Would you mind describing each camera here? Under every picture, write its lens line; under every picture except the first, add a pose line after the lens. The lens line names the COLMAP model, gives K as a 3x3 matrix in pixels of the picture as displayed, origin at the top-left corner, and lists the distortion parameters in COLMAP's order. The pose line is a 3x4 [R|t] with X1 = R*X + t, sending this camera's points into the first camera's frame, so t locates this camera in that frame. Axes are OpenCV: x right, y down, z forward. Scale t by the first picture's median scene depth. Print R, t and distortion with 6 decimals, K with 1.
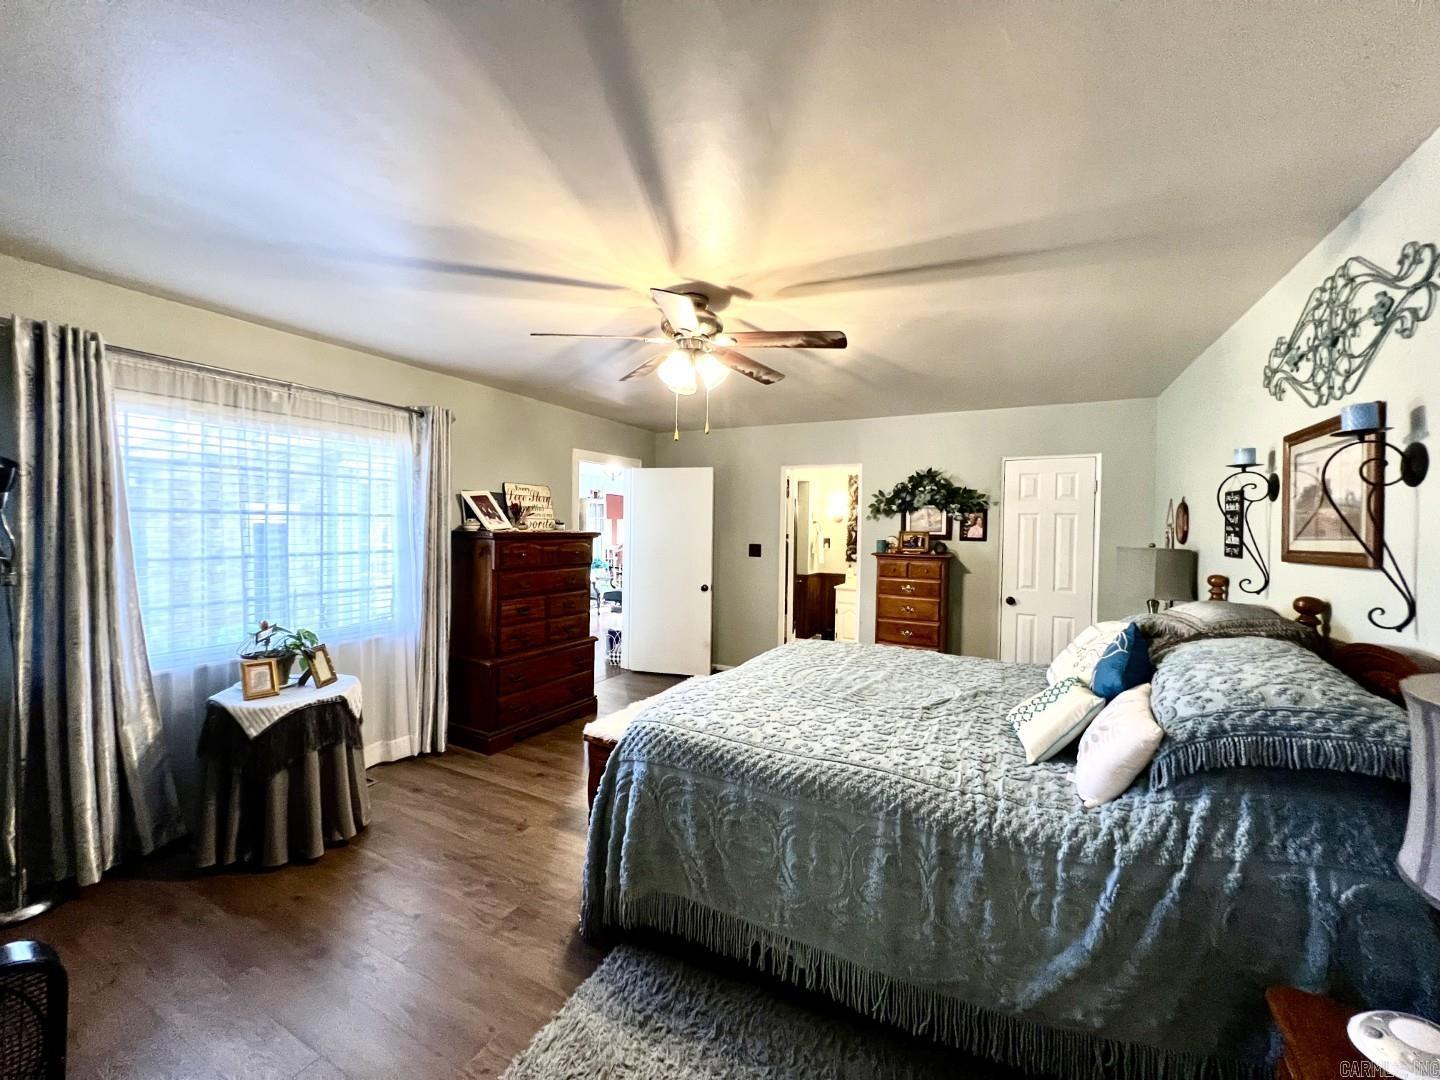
lens RADIAL K [[574.3, 0, 716.3], [0, 574.3, 535.9], [0, 0, 1]] dist [-0.001716, 0.000044]
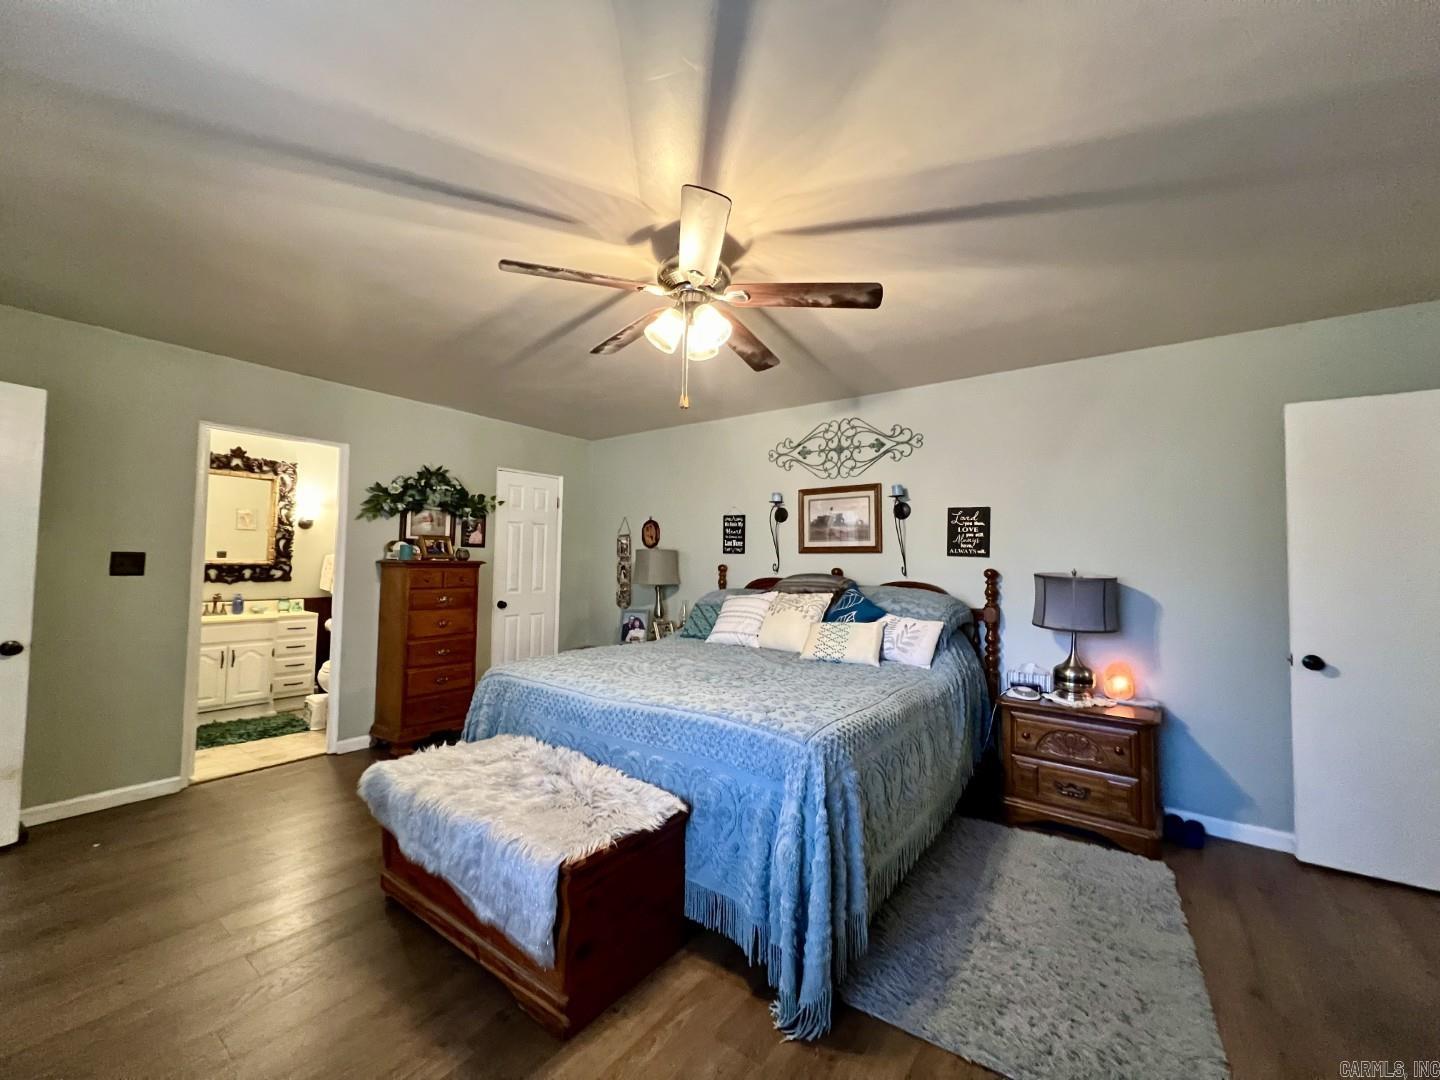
lens RADIAL K [[574.3, 0, 716.3], [0, 574.3, 535.9], [0, 0, 1]] dist [-0.001716, 0.000044]
pose [[0.144339, 0.027719, 0.989140, -0.461898], [0.003658, 0.999586, -0.028545, 0.019124], [-0.989522, 0.007738, 0.144177, 0.454254]]
